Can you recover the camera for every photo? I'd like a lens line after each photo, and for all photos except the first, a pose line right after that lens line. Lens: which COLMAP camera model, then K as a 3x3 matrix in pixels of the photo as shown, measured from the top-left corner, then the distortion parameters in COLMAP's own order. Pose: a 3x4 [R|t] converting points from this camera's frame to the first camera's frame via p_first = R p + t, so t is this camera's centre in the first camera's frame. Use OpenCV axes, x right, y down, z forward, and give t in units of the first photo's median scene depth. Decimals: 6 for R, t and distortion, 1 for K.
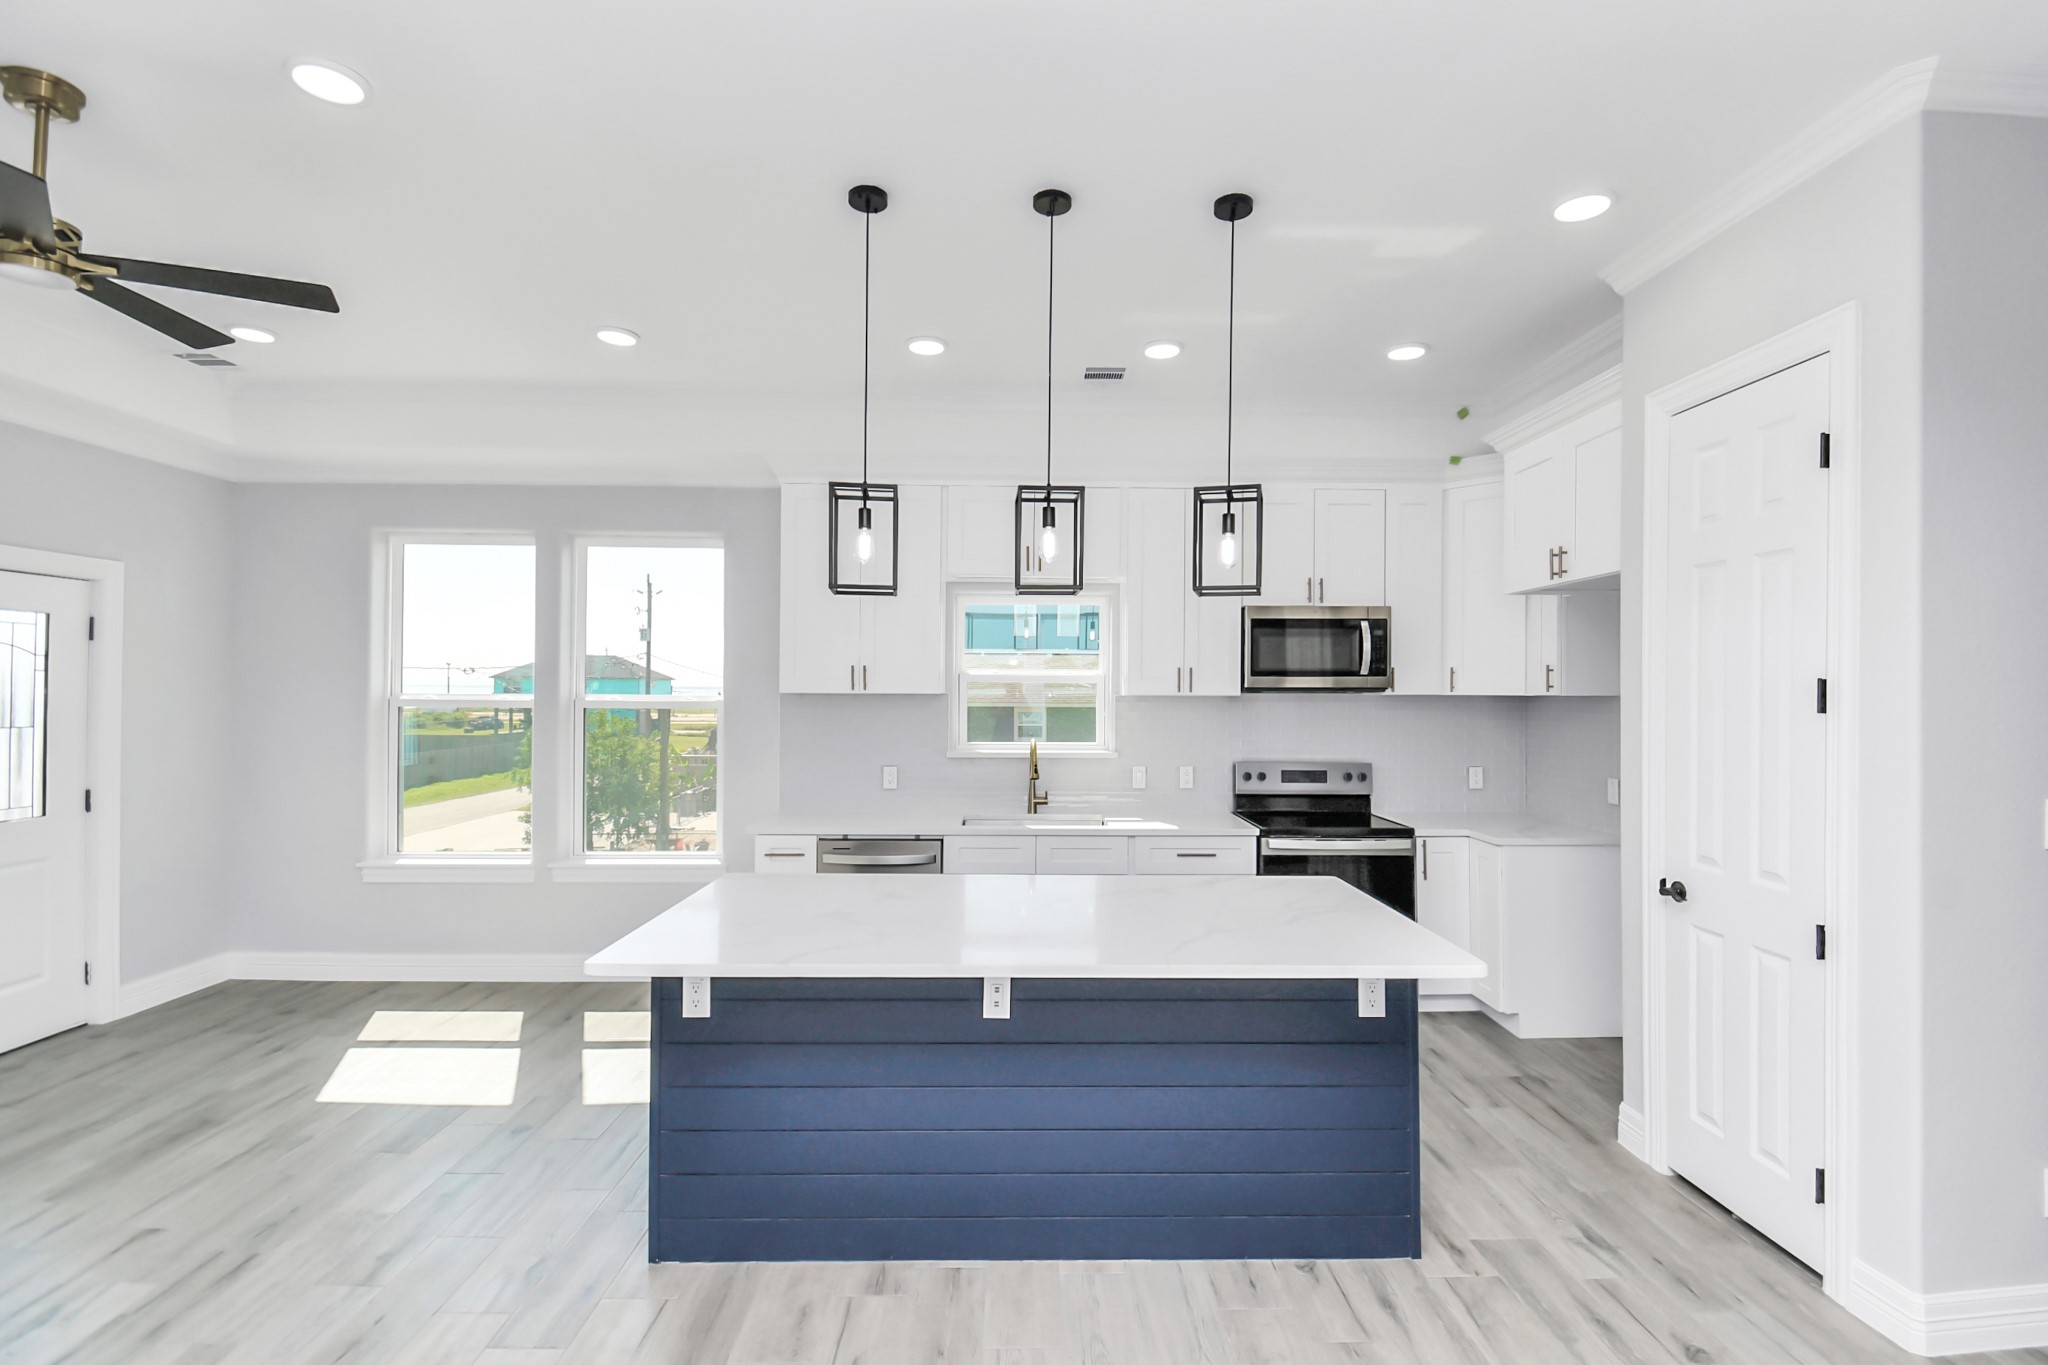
lens RADIAL K [[983.5, 0, 1055.9], [0, 983.5, 680.4], [0, 0, 1]] dist [0.001196, -0.017787]
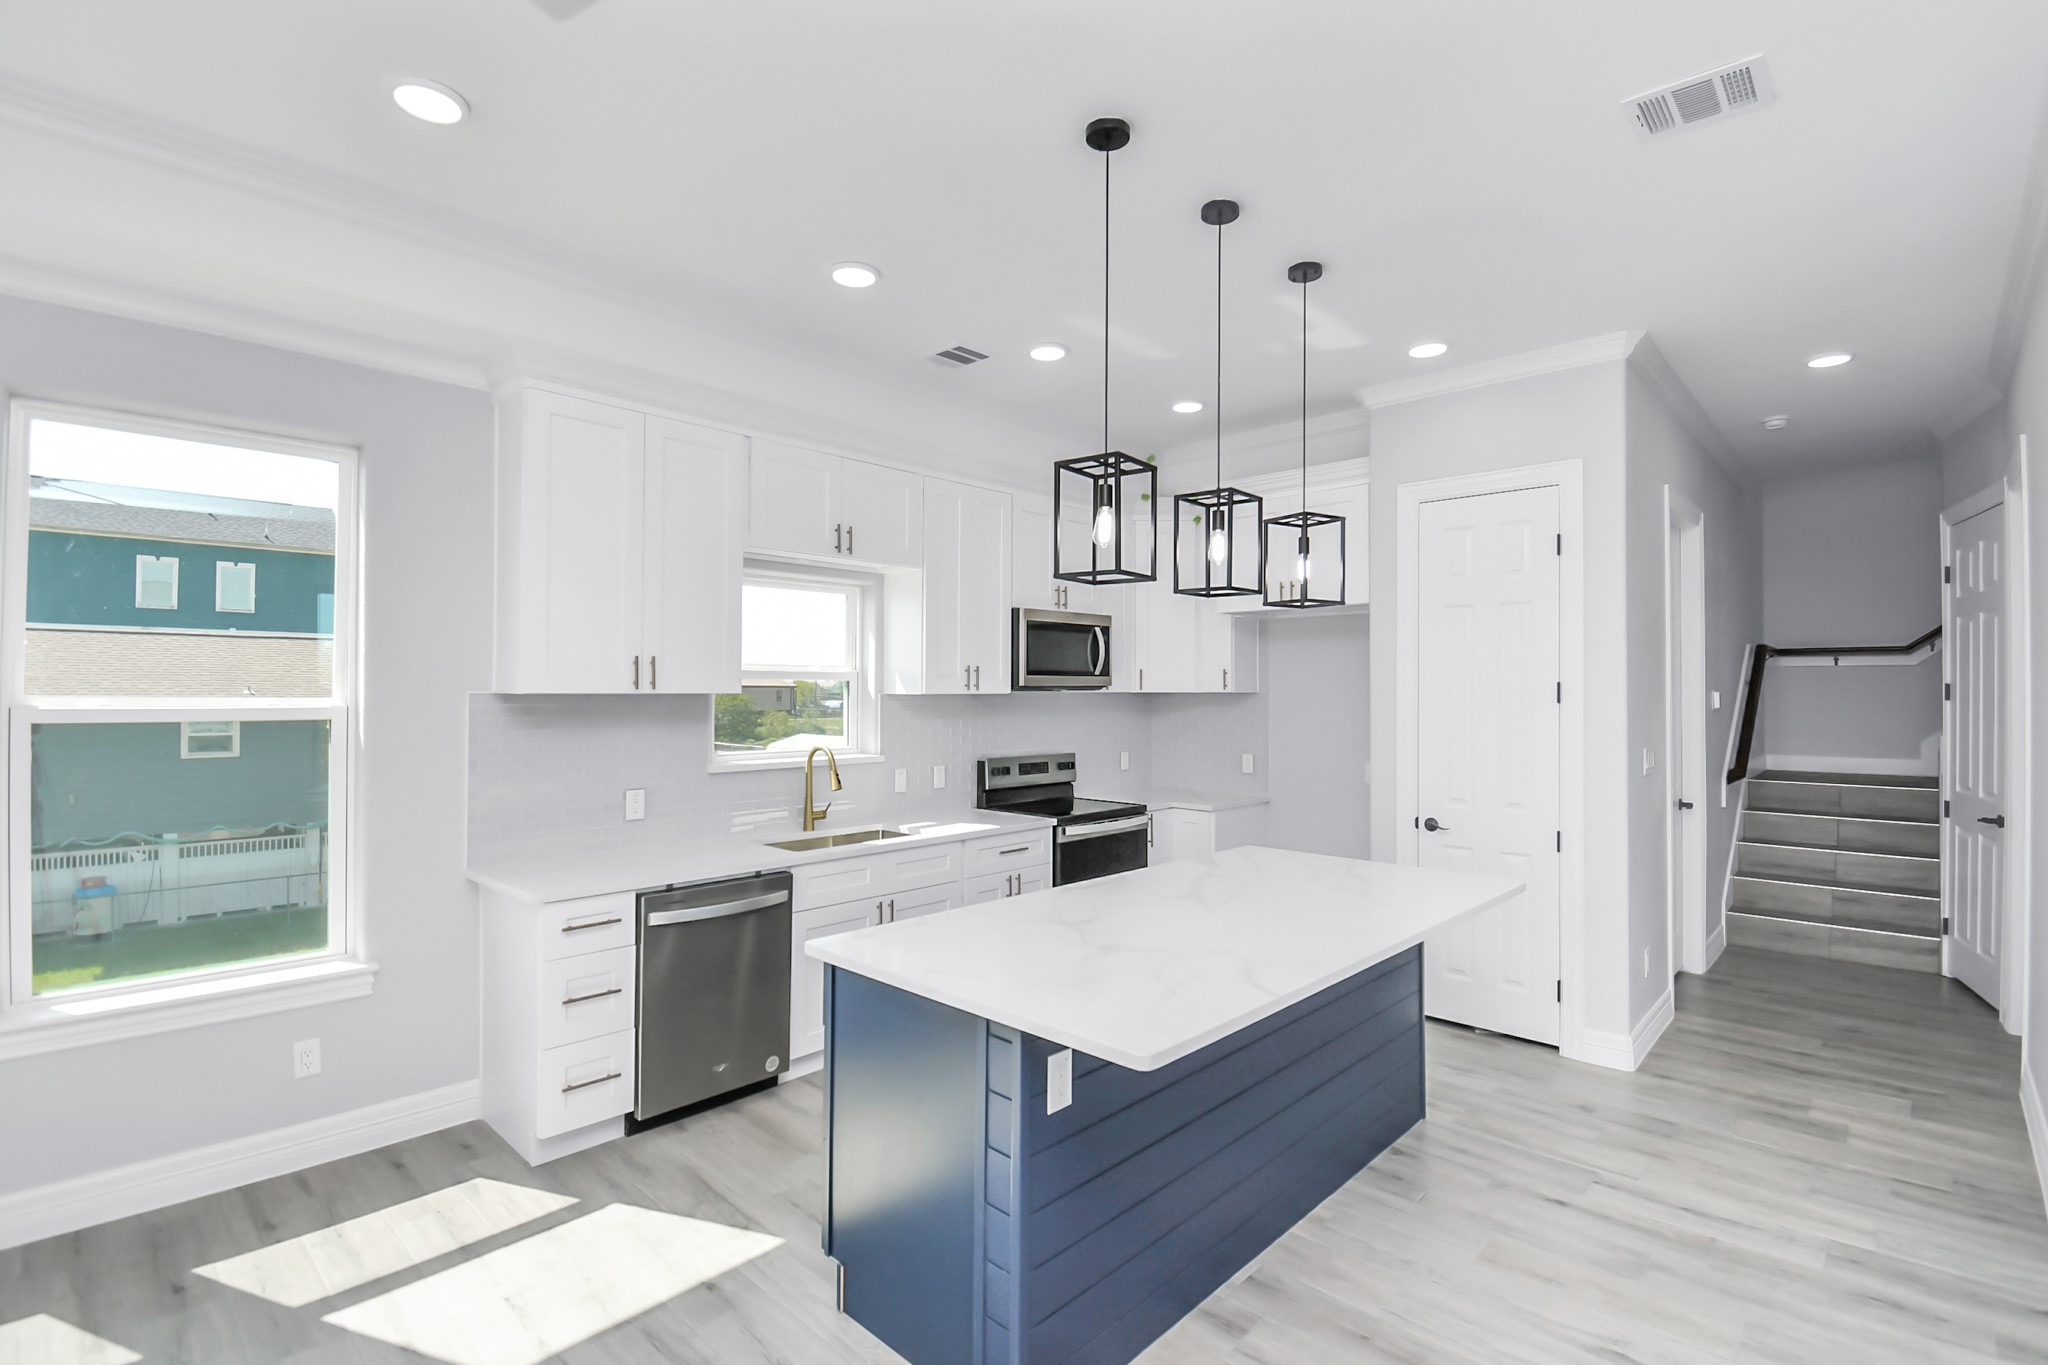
lens RADIAL K [[948.6, 0, 1096.6], [0, 948.6, 699.7], [0, 0, 1]] dist [-0.002262, -0.000892]
pose [[0.688462, -0.010949, 0.725190, -0.514239], [-0.007847, 0.999715, 0.022543, -0.002038], [-0.725230, -0.021210, 0.688180, 0.266836]]
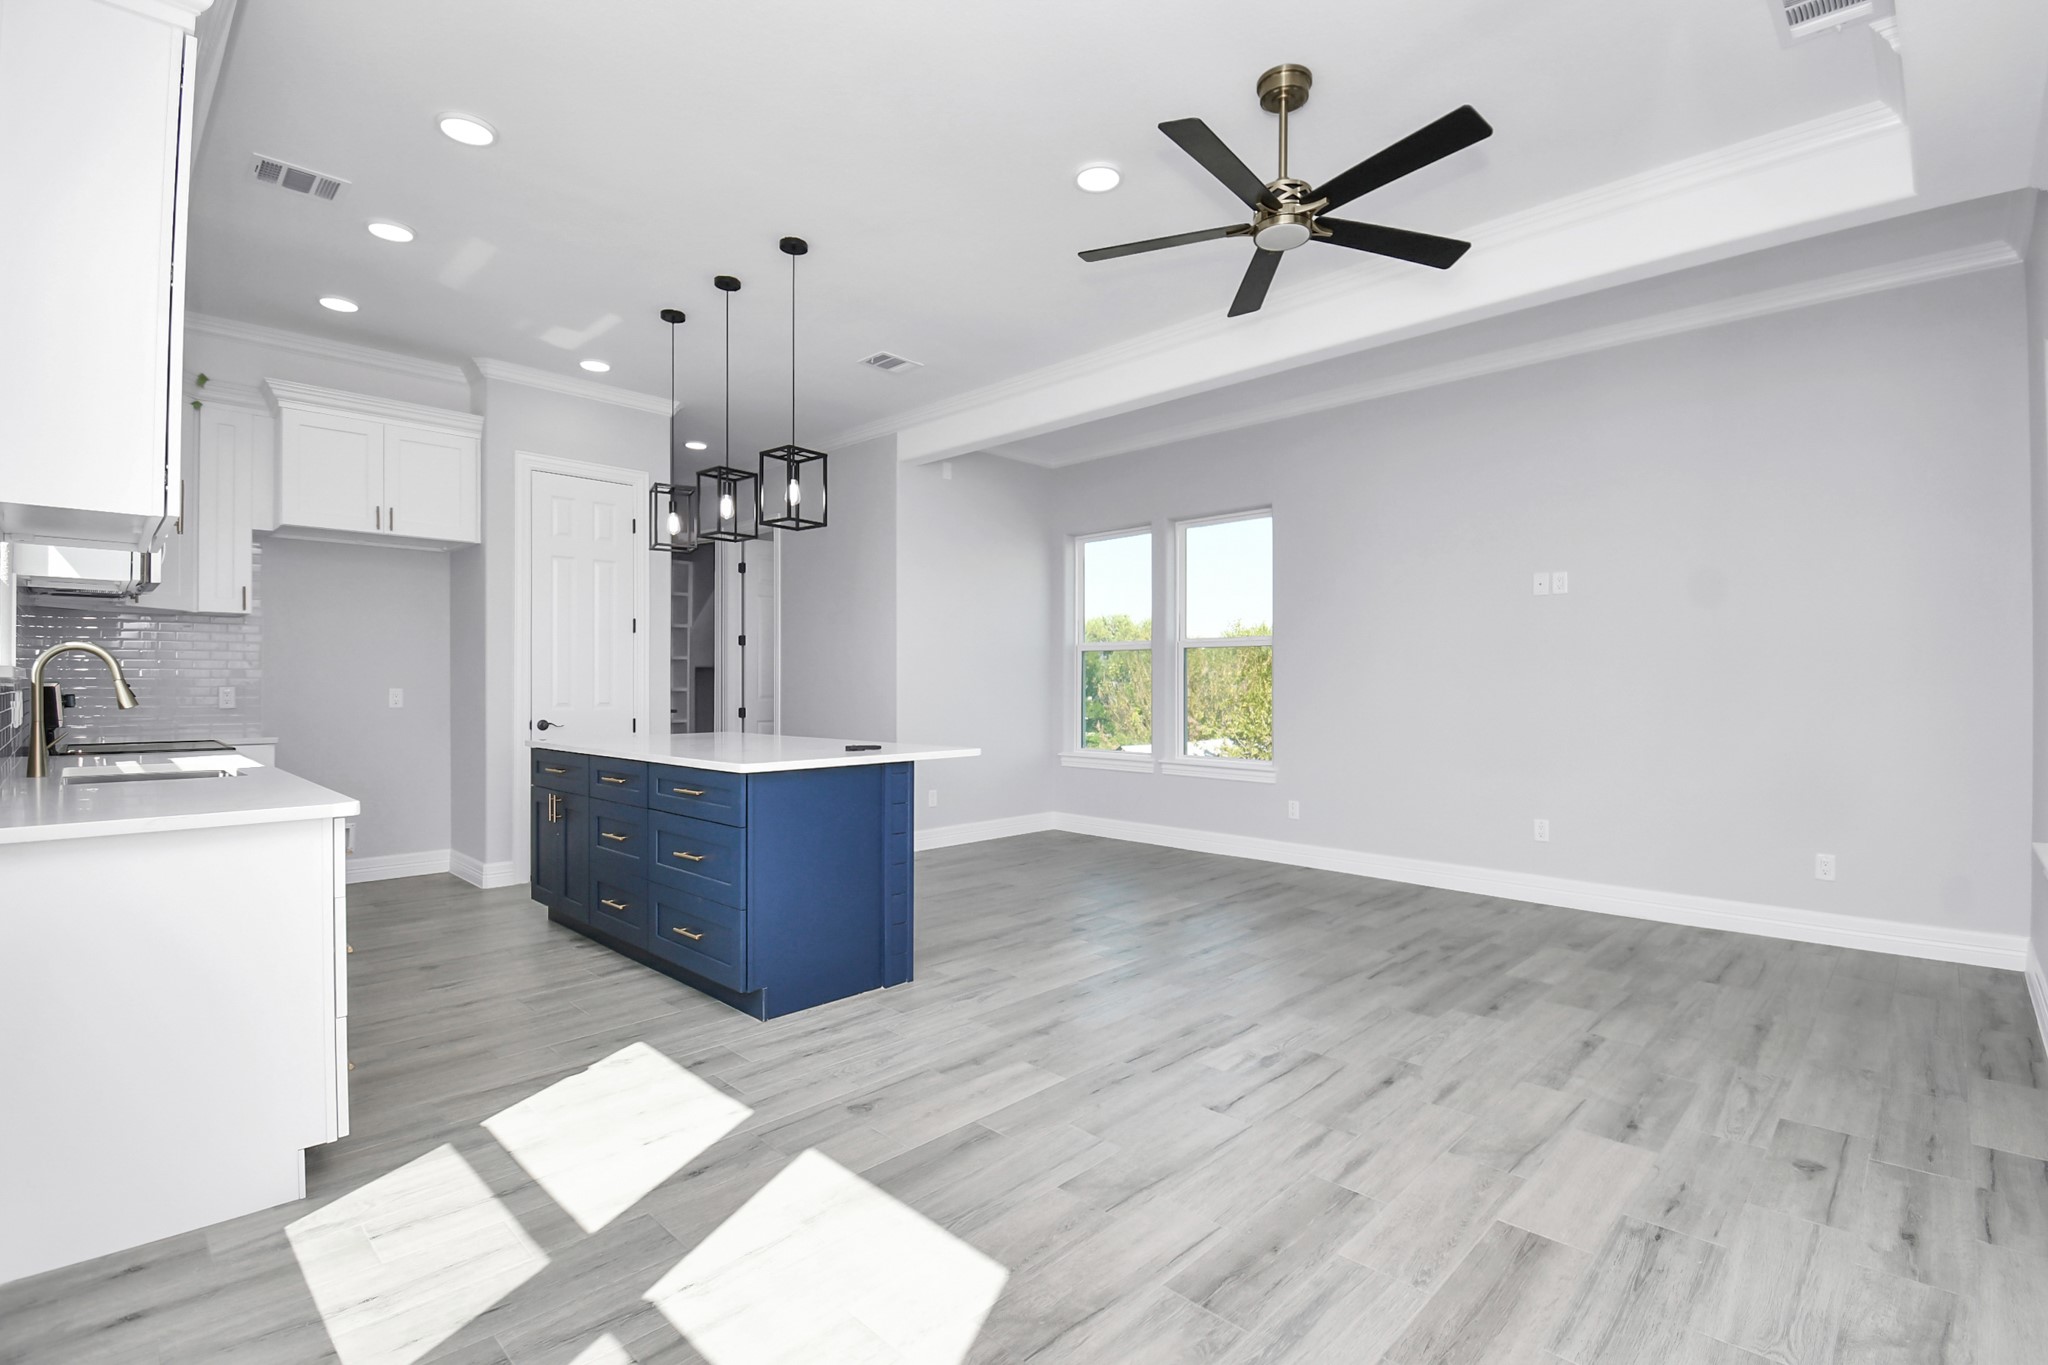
lens RADIAL K [[909.8, 0, 1012.5], [0, 909.8, 687.8], [0, 0, 1]] dist [0.010161, 0.000545]
pose [[-0.687637, -0.013392, 0.725931, -0.860713], [-0.014154, 0.999887, 0.005039, 0.083822], [-0.725917, -0.006810, -0.687749, 1.041567]]
